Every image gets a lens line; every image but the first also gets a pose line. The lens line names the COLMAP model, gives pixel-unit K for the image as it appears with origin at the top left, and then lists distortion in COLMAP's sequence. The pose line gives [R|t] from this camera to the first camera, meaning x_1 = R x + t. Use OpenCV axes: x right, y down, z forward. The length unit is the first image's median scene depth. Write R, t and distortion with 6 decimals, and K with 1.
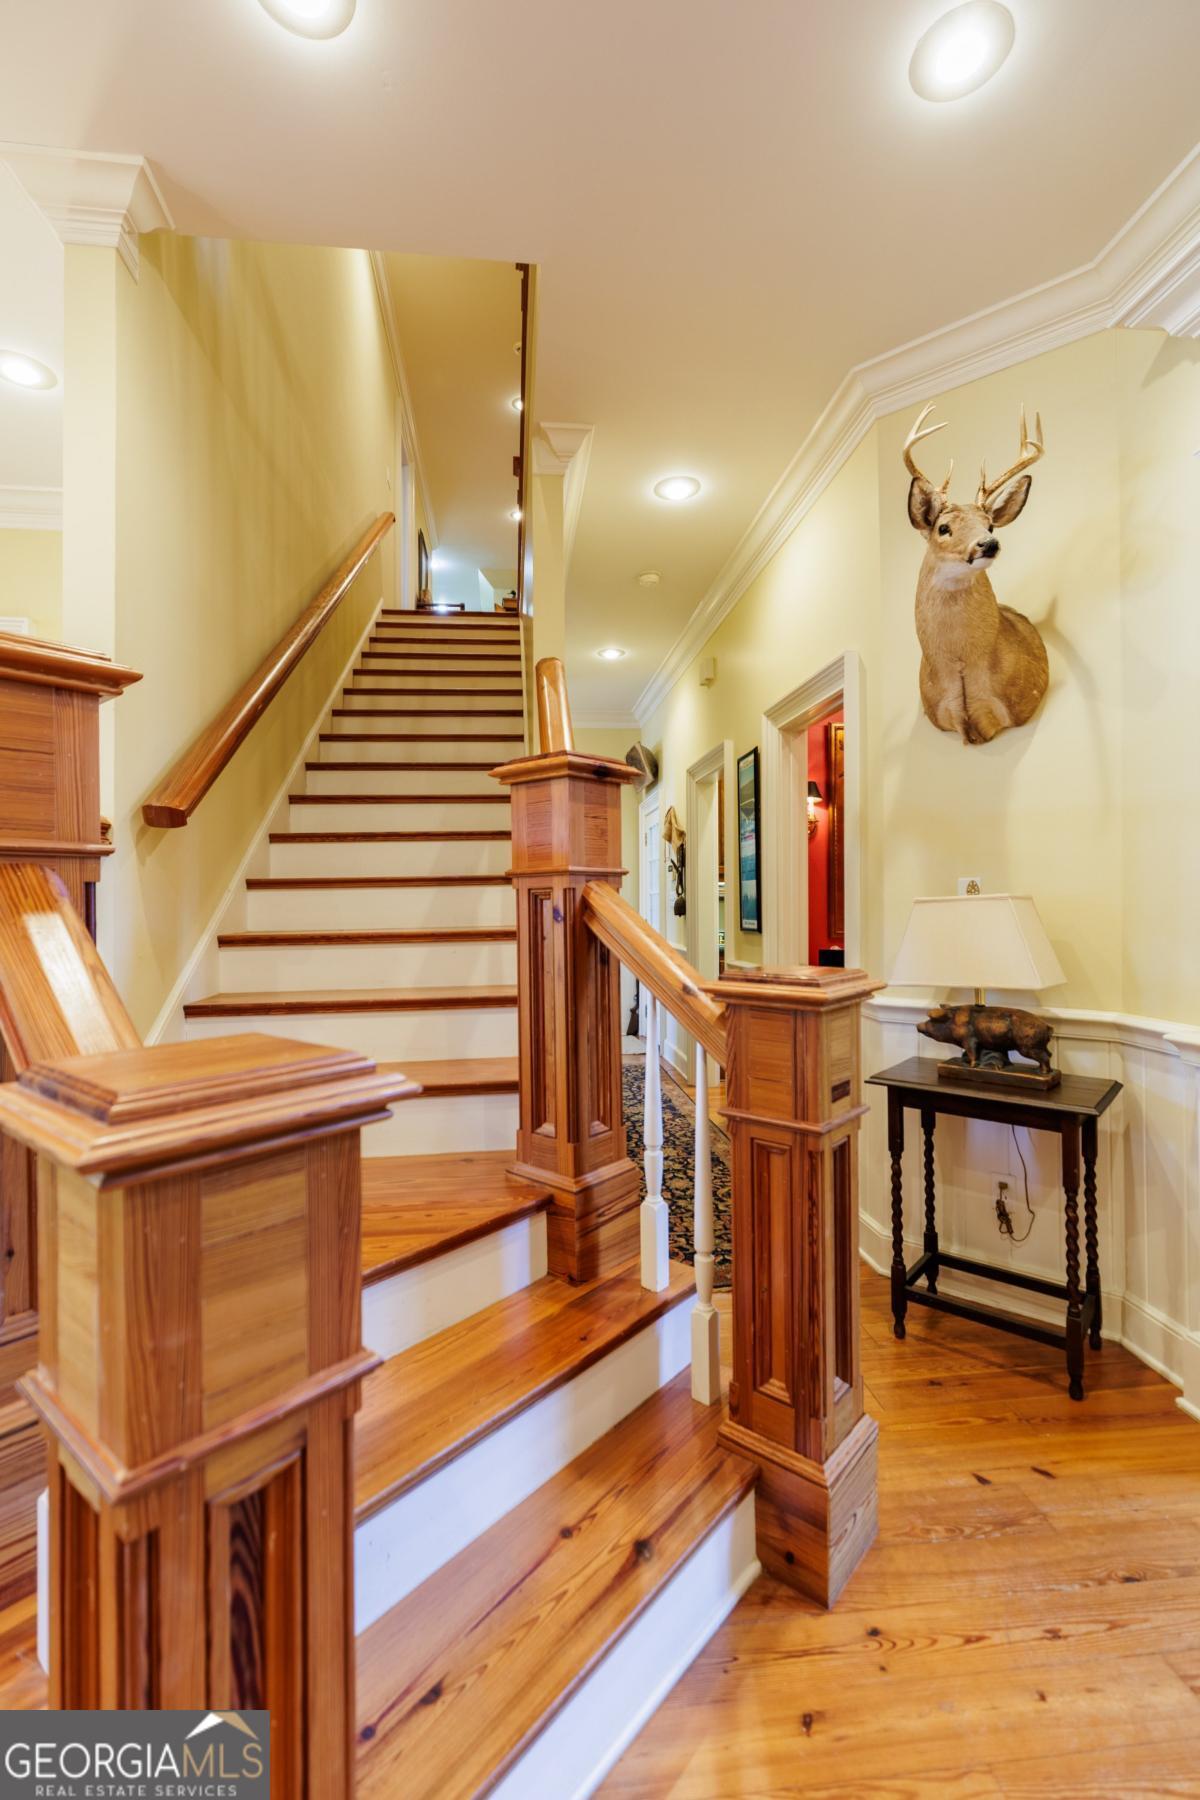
lens RADIAL K [[795.4, 0, 600.0], [0, 795.4, 900.0], [0, 0, 1]] dist [0.004258, -0.000268]
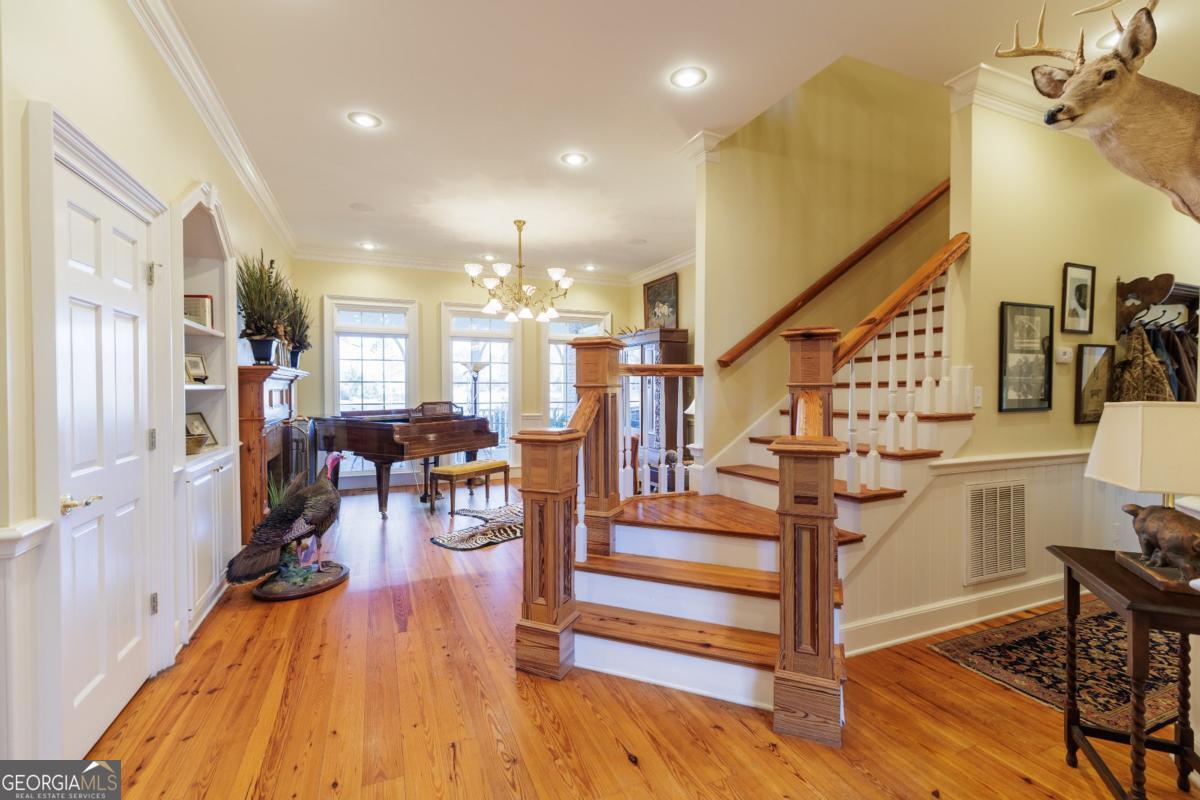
lens RADIAL K [[530.3, 0, 601.0], [0, 530.3, 394.5], [0, 0, 1]] dist [0.004258, -0.000268]
pose [[0.282327, 0.015429, -0.959194, 1.011894], [0.001795, 0.999860, 0.016612, -0.031180], [0.959317, -0.006412, 0.282260, 0.103111]]
